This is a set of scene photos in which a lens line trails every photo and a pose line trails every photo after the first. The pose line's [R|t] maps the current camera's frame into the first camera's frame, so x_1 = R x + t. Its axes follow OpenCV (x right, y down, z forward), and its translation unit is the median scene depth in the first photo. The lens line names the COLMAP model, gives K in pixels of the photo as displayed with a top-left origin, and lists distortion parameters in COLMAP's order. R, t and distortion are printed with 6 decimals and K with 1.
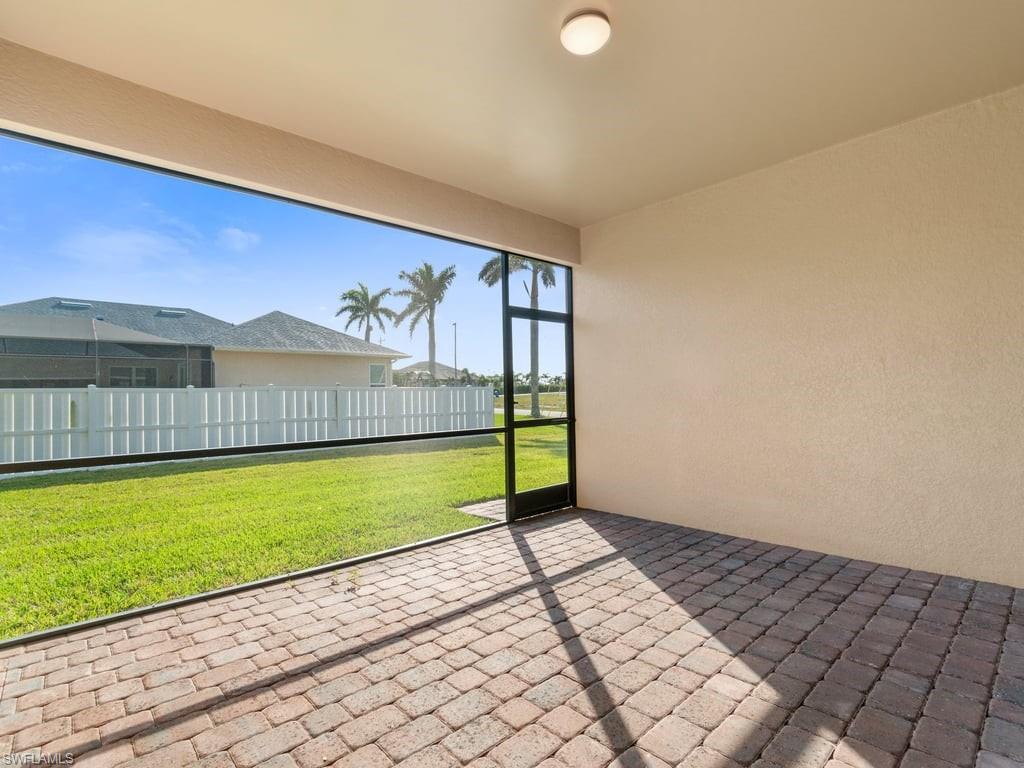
lens RADIAL K [[498.1, 0, 511.0], [0, 498.1, 377.6], [0, 0, 1]] dist [0.002156, 0.000489]
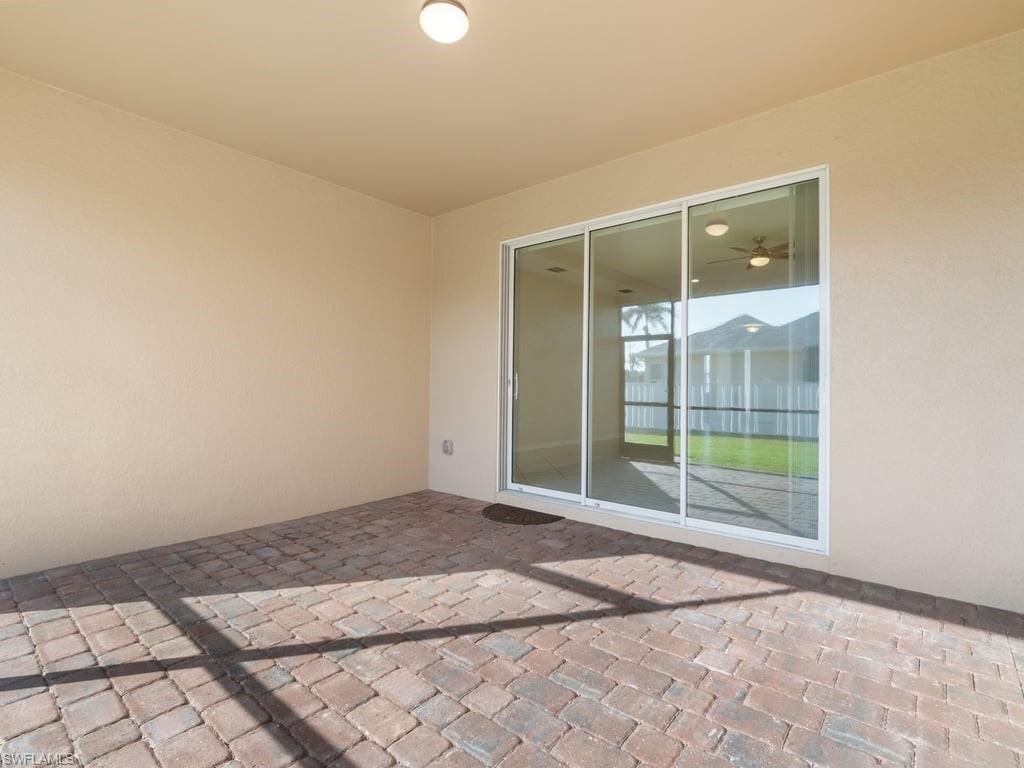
lens RADIAL K [[496.0, 0, 505.6], [0, 496.0, 379.8], [0, 0, 1]] dist [0.001125, 0.000351]
pose [[-0.111873, 0.030361, 0.993259, -0.593636], [-0.043223, 0.998439, -0.035387, 0.049773], [-0.992782, -0.046891, -0.110386, 0.666972]]
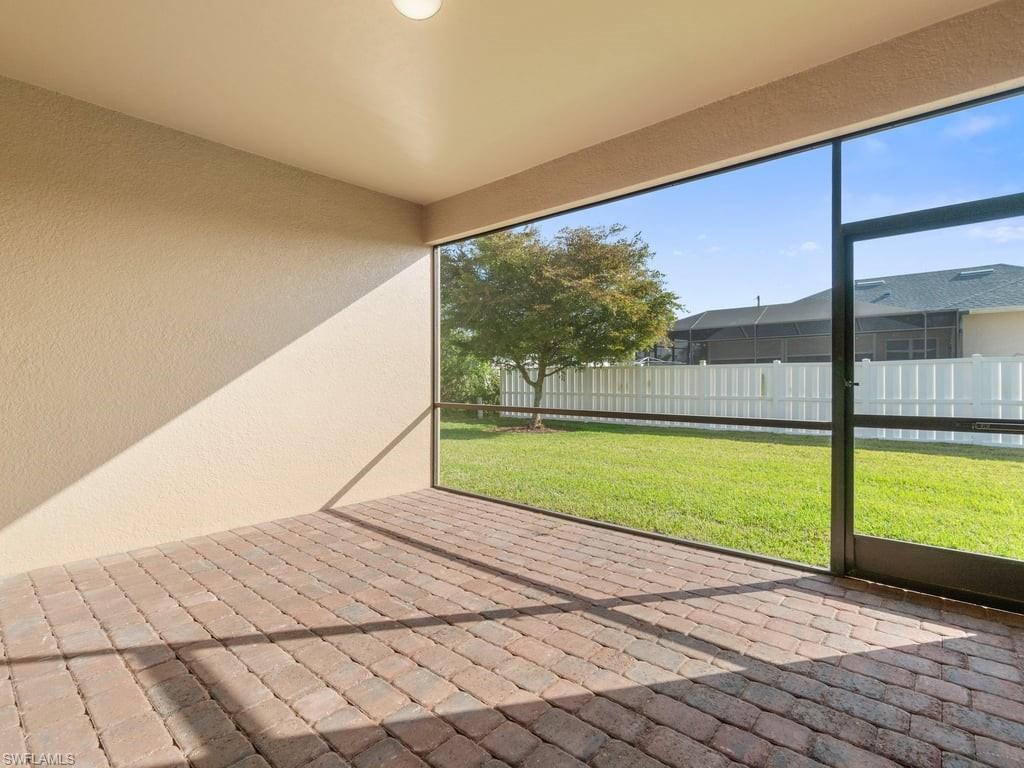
lens RADIAL K [[498.1, 0, 511.0], [0, 498.1, 377.6], [0, 0, 1]] dist [0.002156, 0.000489]
pose [[0.105546, 0.013104, -0.994328, 0.791858], [0.042485, 0.998941, 0.017675, 0.020246], [0.993506, -0.044110, 0.104877, 0.745604]]
